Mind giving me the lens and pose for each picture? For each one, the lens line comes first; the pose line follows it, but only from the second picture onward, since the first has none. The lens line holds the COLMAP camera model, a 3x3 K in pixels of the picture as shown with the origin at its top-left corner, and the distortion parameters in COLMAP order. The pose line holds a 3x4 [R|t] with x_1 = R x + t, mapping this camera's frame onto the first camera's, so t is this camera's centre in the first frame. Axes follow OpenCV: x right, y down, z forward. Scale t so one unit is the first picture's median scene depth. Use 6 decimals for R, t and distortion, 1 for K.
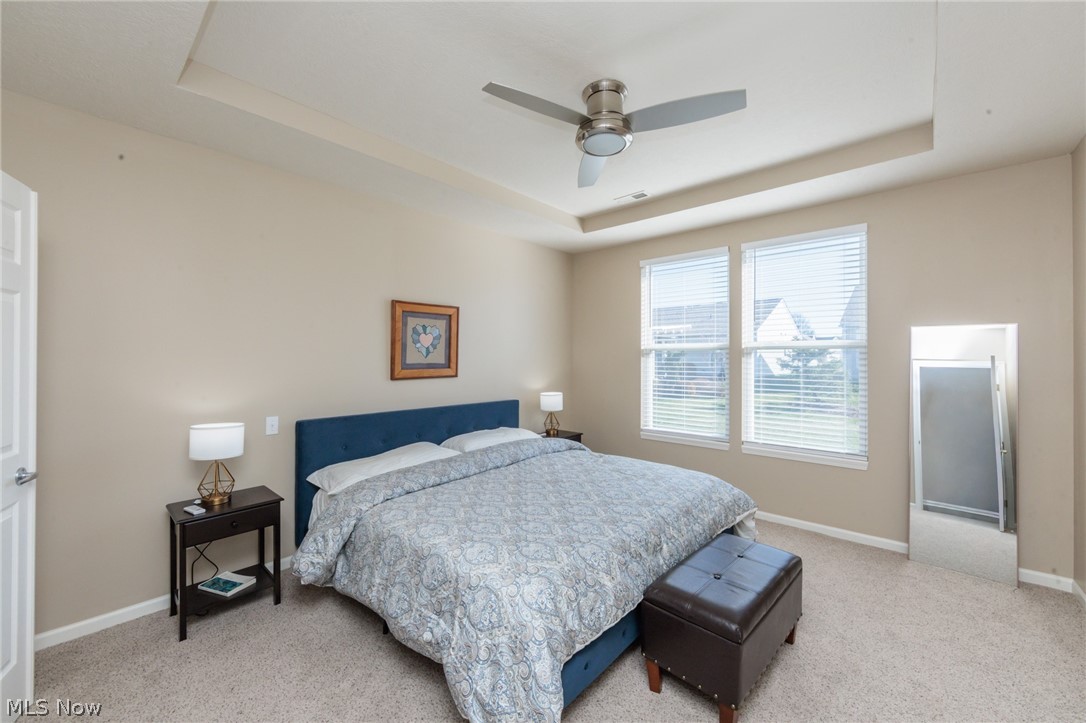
lens RADIAL K [[435.8, 0, 543.0], [0, 435.8, 361.5], [0, 0, 1]] dist [0.070499, -0.000072]
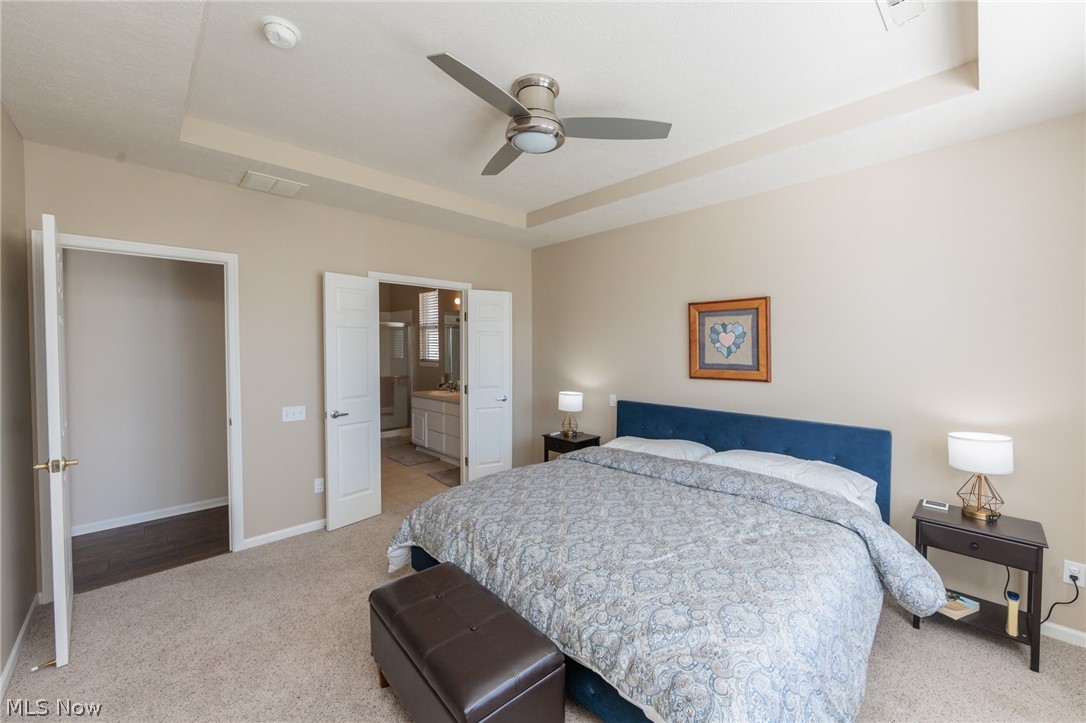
lens RADIAL K [[425.0, 0, 544.3], [0, 425.0, 355.7], [0, 0, 1]] dist [-0.000985, -0.000306]
pose [[-0.058578, 0.007021, -0.998258, 0.663941], [-0.021376, 0.999737, 0.008286, -0.012888], [0.998054, 0.021824, -0.058413, 0.670304]]
